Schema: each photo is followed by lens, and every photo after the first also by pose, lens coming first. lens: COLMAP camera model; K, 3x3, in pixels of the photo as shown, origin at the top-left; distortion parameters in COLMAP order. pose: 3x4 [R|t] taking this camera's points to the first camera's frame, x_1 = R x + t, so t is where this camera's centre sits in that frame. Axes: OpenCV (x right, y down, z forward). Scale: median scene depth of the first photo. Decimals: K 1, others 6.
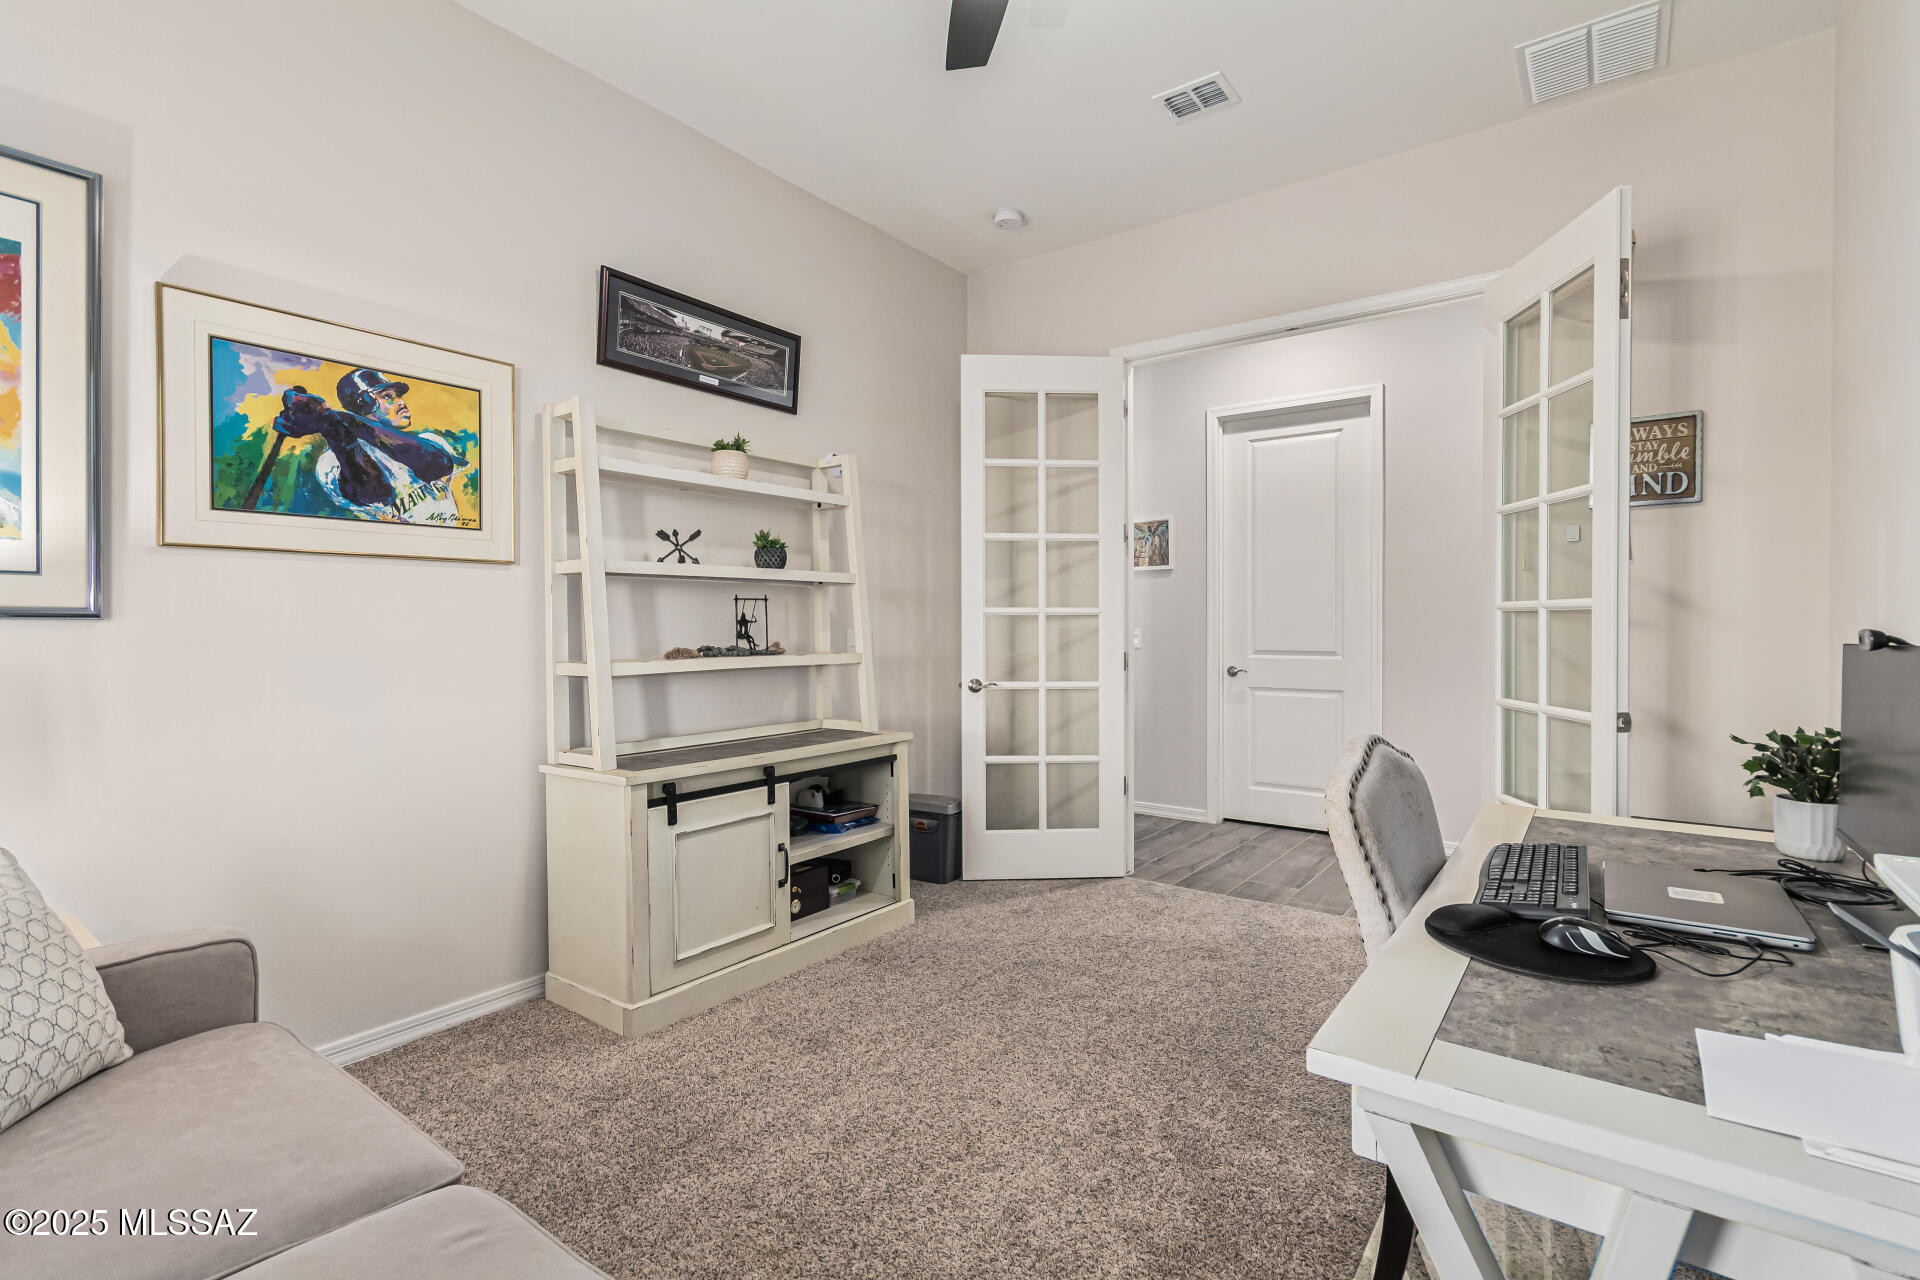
lens RADIAL K [[887.0, 0, 964.0], [0, 887.0, 638.5], [0, 0, 1]] dist [0.003522, -0.000079]
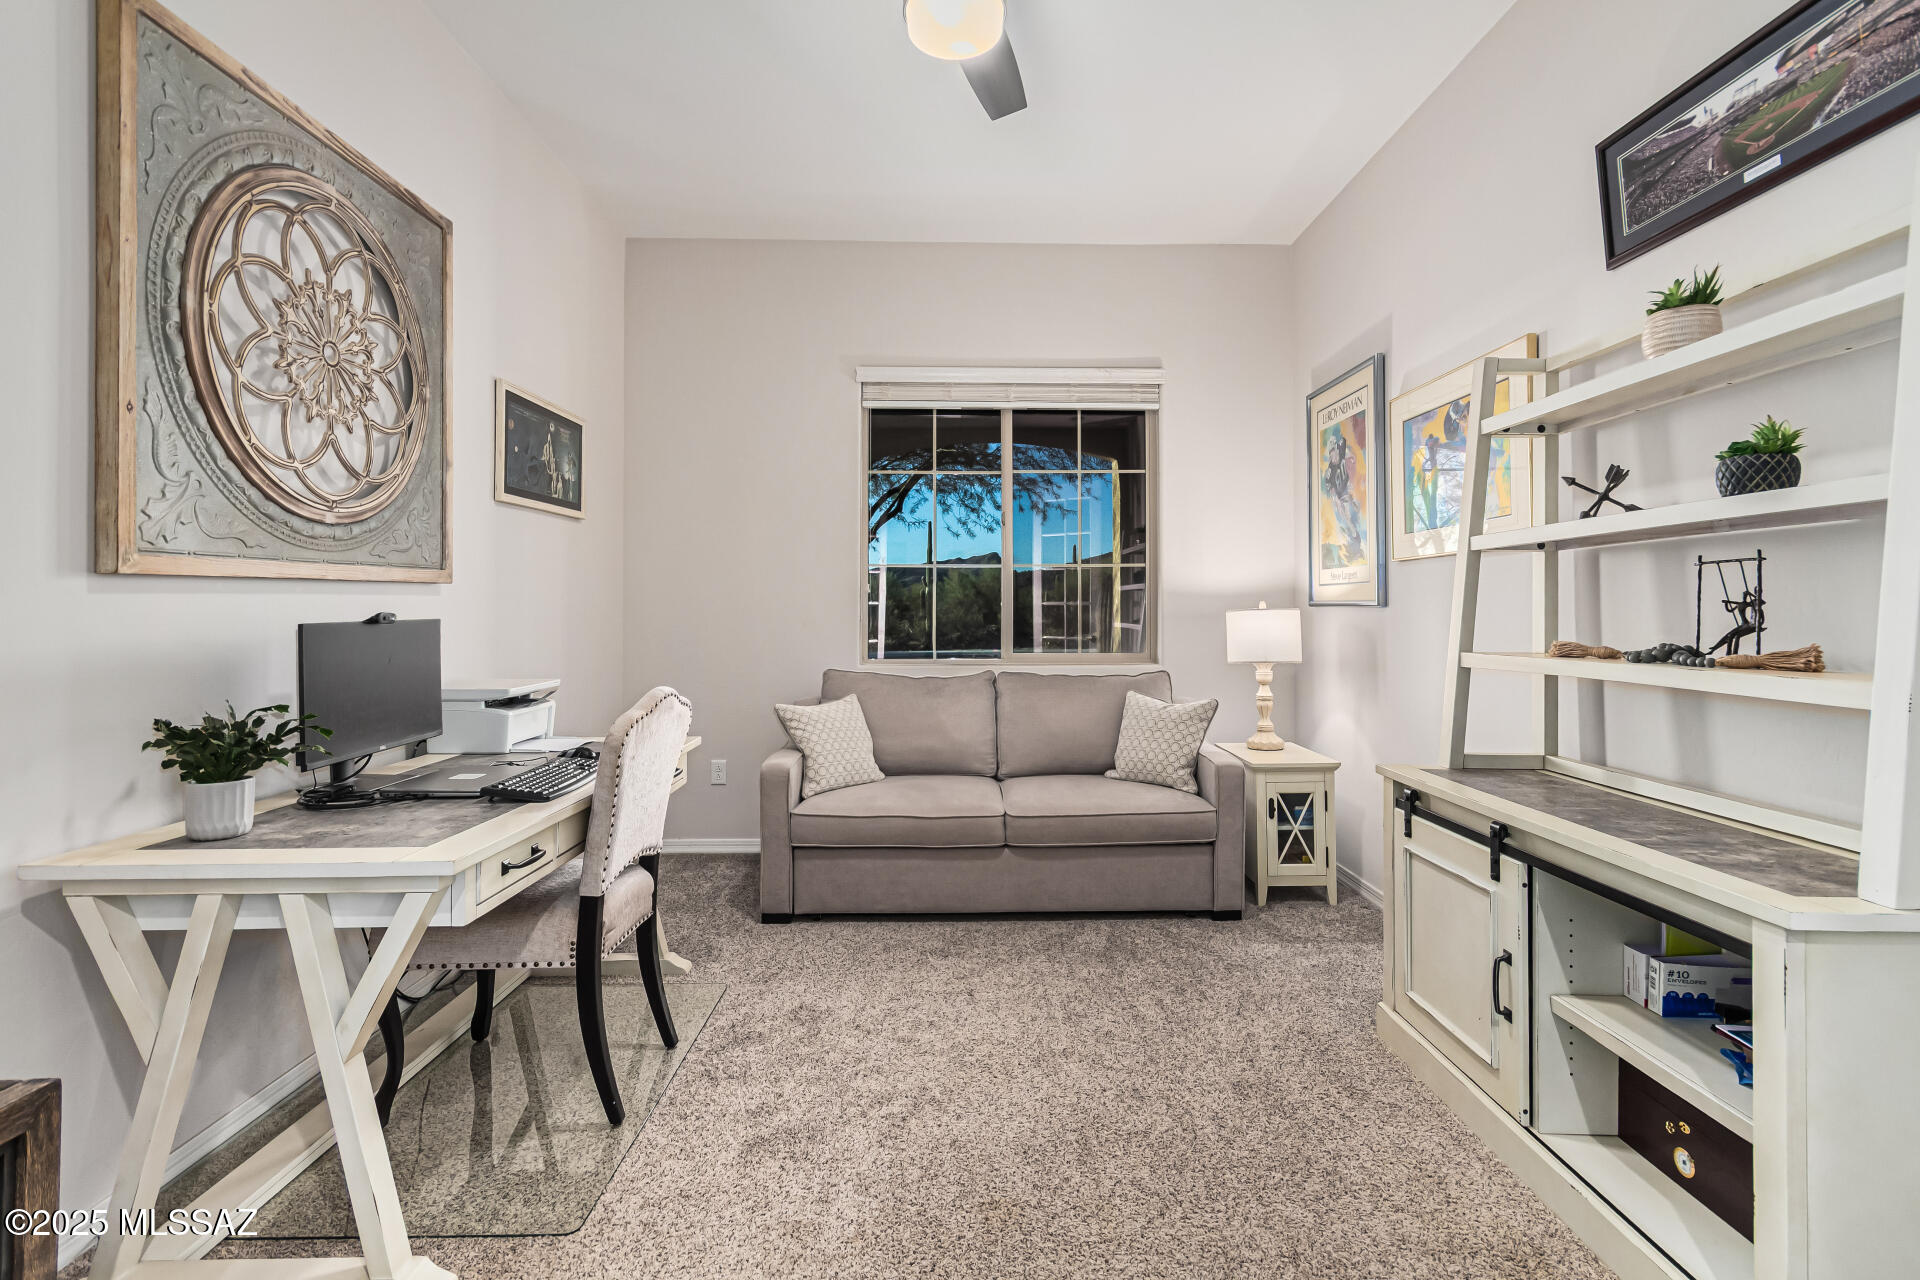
lens RADIAL K [[887.0, 0, 974.2], [0, 887.0, 605.7], [0, 0, 1]] dist [0.003522, -0.000079]
pose [[-0.781615, -0.004117, -0.623748, 0.477787], [-0.008562, 0.999955, 0.004128, -0.016852], [0.623703, 0.008567, -0.781614, 1.215462]]
